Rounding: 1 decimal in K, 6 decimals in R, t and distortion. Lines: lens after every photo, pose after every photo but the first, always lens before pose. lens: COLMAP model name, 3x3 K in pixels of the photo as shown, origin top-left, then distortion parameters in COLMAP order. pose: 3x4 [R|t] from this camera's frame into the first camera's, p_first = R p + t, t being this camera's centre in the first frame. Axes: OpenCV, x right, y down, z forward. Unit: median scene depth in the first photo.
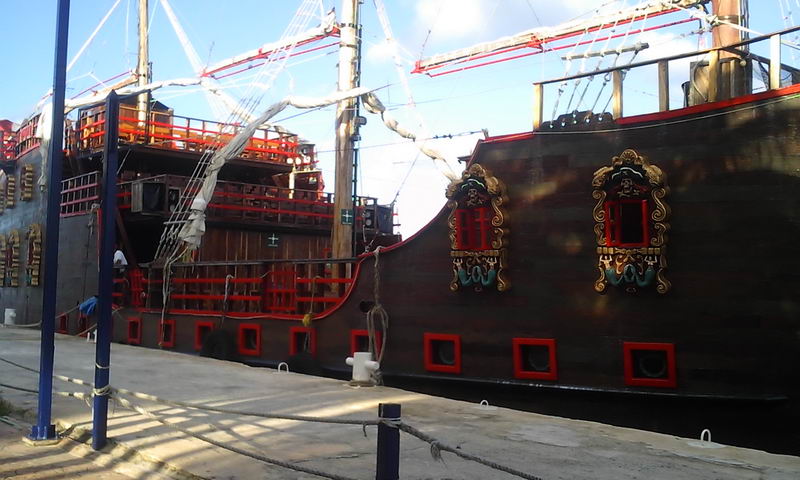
lens RADIAL K [[939.3, 0, 401.1], [0, 939.3, 271.5], [0, 0, 1]] dist [0.097820, 0.001693]
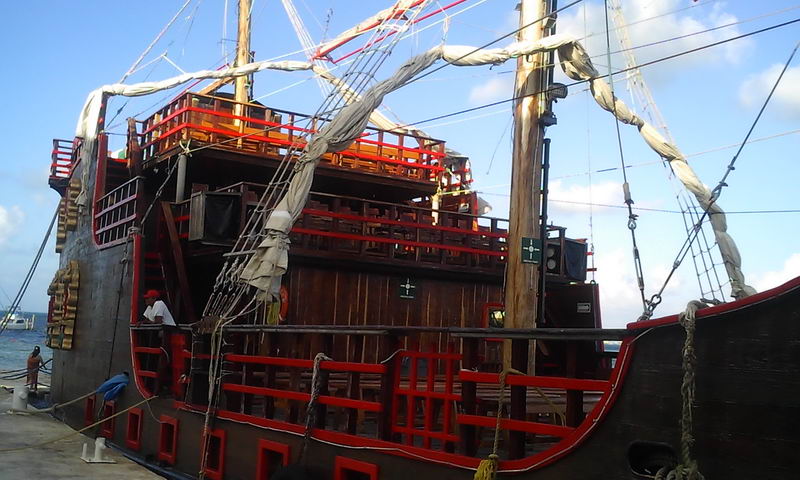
lens RADIAL K [[939.3, 0, 401.1], [0, 939.3, 271.5], [0, 0, 1]] dist [0.097820, 0.001693]
pose [[0.989972, 0.013790, -0.140590, -0.054536], [-0.021814, 0.998210, -0.055690, -0.009834], [0.139571, 0.058199, 0.988500, 0.394804]]
